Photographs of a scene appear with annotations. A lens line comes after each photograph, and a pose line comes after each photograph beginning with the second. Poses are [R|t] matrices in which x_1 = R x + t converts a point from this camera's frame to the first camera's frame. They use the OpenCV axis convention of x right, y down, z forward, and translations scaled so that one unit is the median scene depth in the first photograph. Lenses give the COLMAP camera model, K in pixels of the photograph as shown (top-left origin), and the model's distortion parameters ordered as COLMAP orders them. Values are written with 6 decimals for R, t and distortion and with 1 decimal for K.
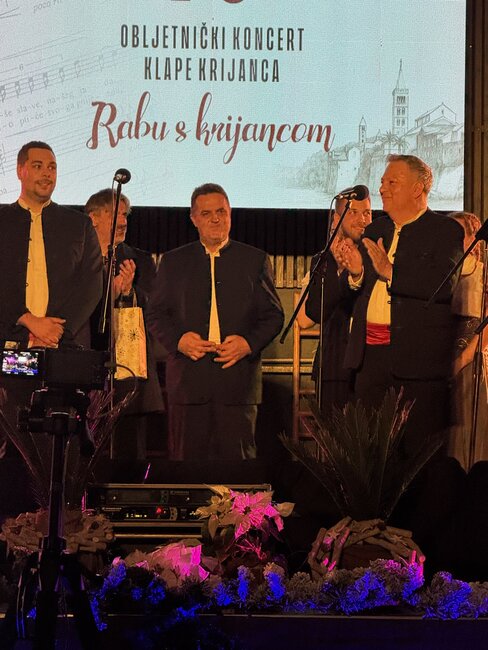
lens RADIAL K [[2374.7, 0, 275.0], [0, 2374.7, 323.7], [0, 0, 1]] dist [0.258699, 2.320846]
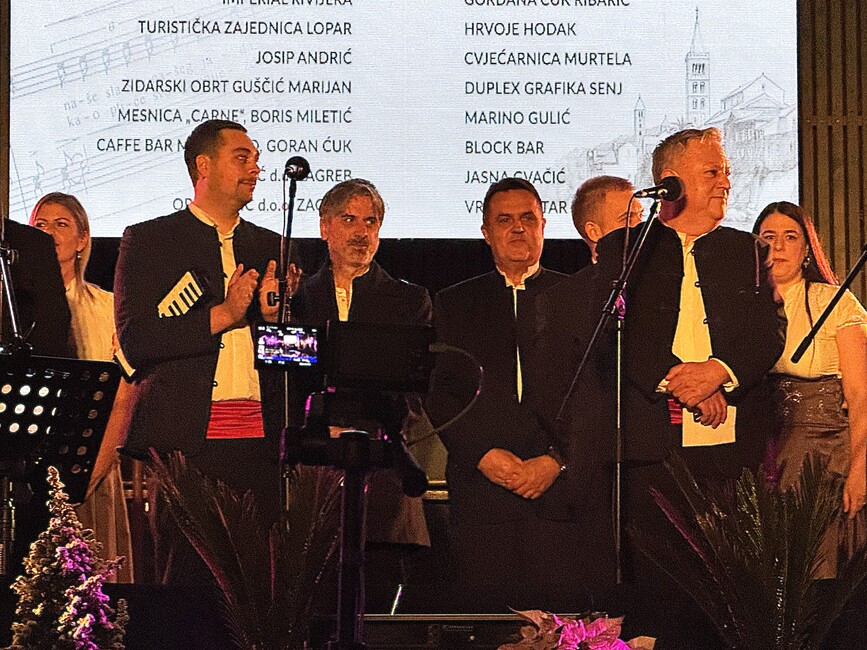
lens RADIAL K [[3567.5, 0, 433.0], [0, 3567.5, 325.1], [0, 0, 1]] dist [0.112096, 0.601719]
pose [[0.999903, -0.013794, 0.002064, -0.049513], [0.013869, 0.999027, -0.041856, 0.033008], [-0.001485, 0.041881, 0.999122, 0.084251]]
